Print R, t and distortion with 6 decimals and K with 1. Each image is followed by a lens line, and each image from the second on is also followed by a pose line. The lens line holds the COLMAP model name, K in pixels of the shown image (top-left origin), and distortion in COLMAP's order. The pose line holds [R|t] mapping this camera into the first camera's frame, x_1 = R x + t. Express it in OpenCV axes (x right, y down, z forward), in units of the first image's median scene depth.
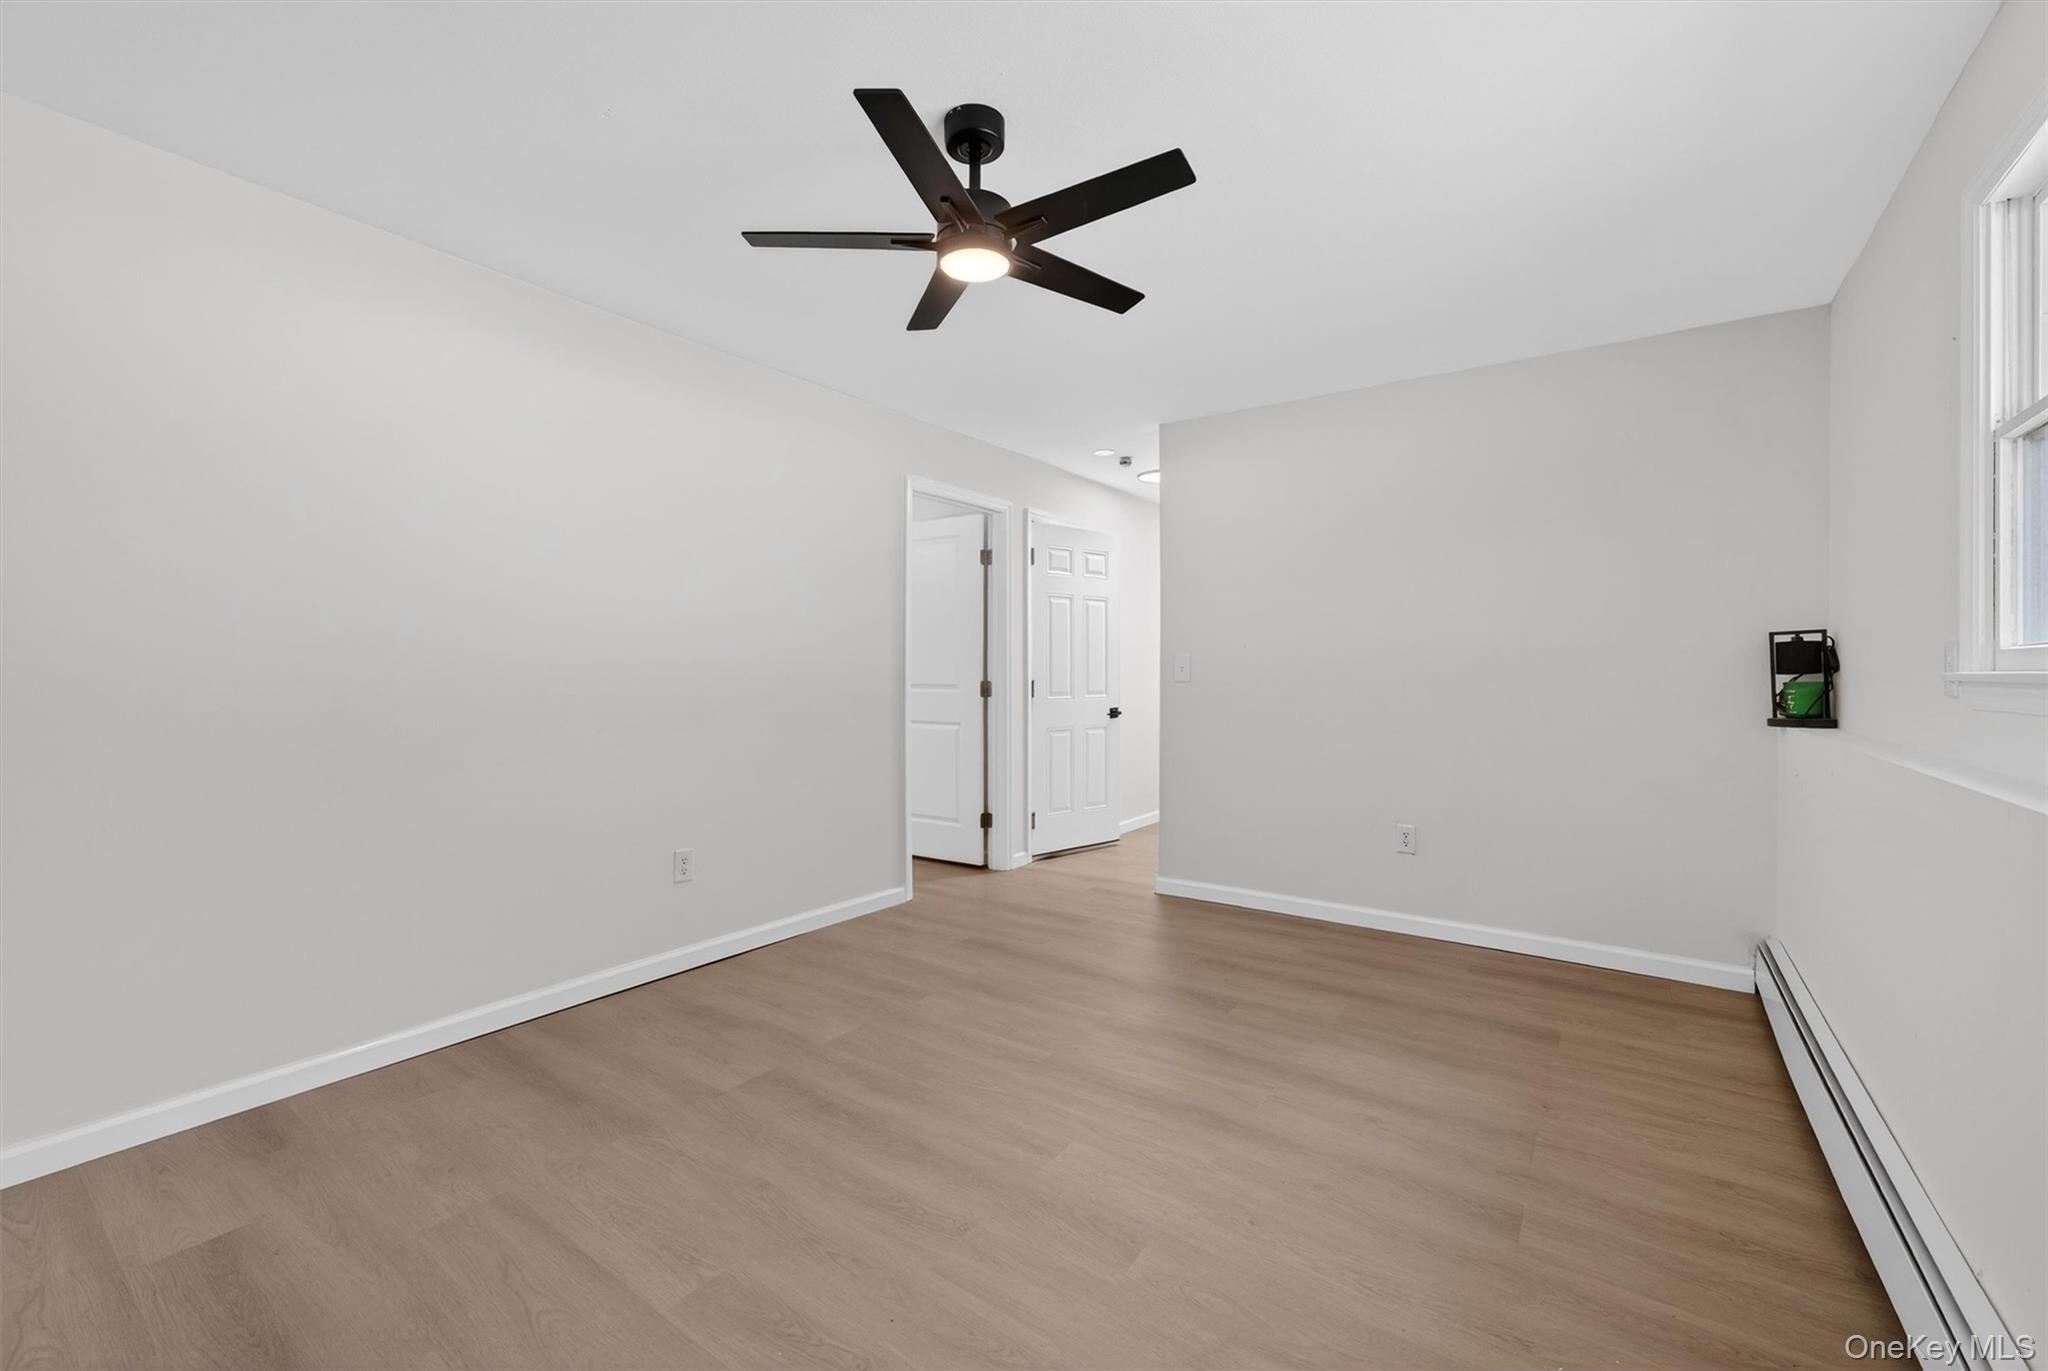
lens RADIAL K [[817.7, 0, 1007.6], [0, 817.7, 657.4], [0, 0, 1]] dist [0.010794, 0.000373]
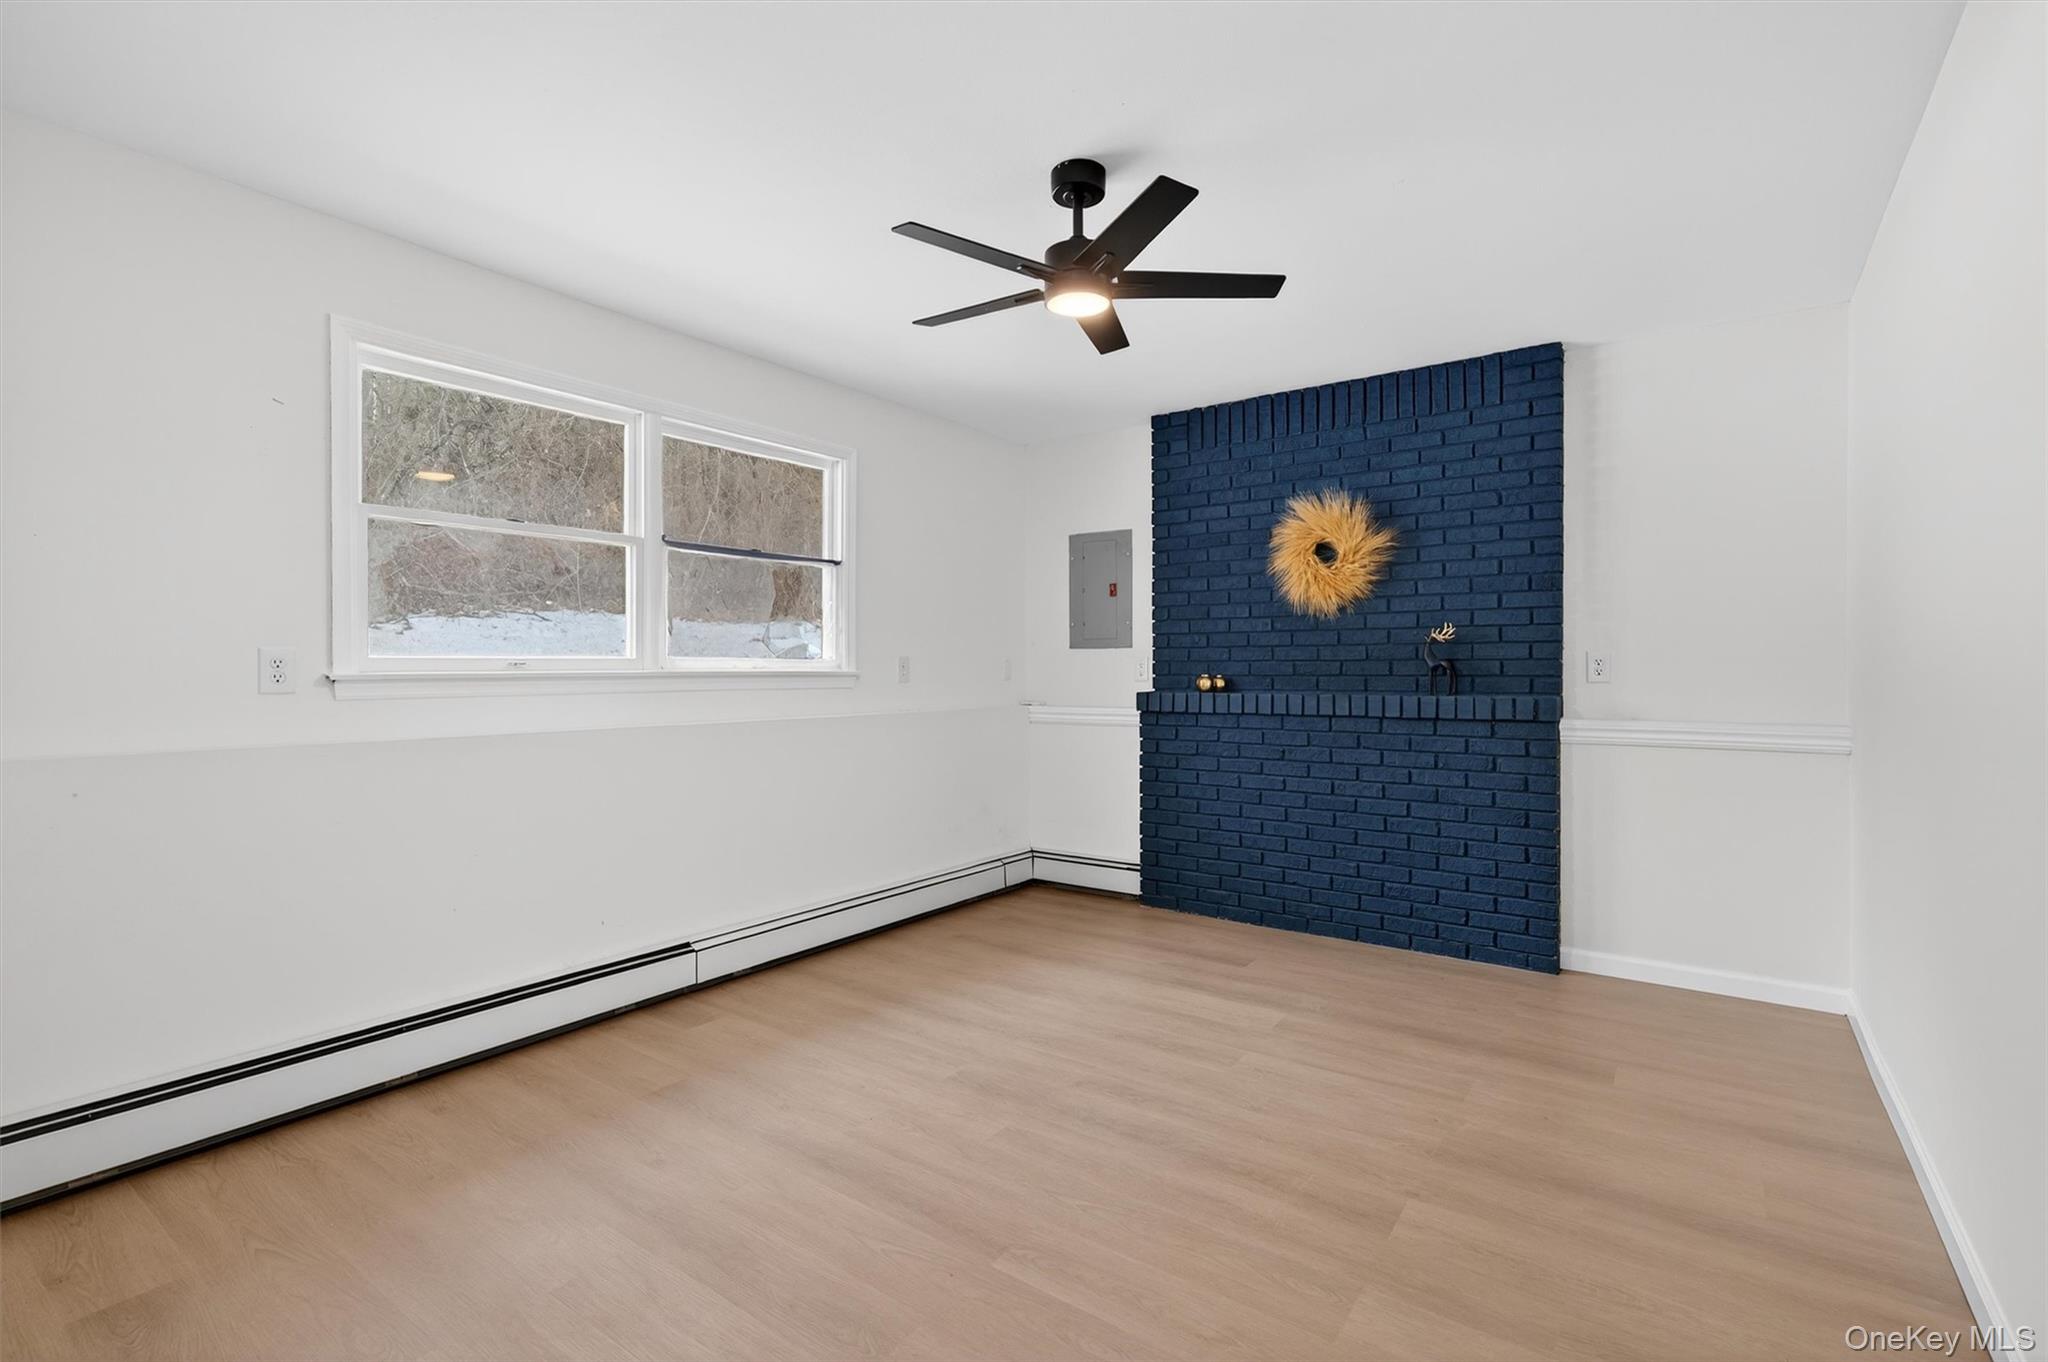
lens RADIAL K [[888.9, 0, 1024.0], [0, 888.9, 681.0], [0, 0, 1]] dist [0.000814, 0.010976]
pose [[-0.999840, 0.000084, -0.017913, 0.050342], [0.000320, 0.999913, -0.013154, 0.039314], [0.017910, -0.013157, -0.999753, 2.051273]]
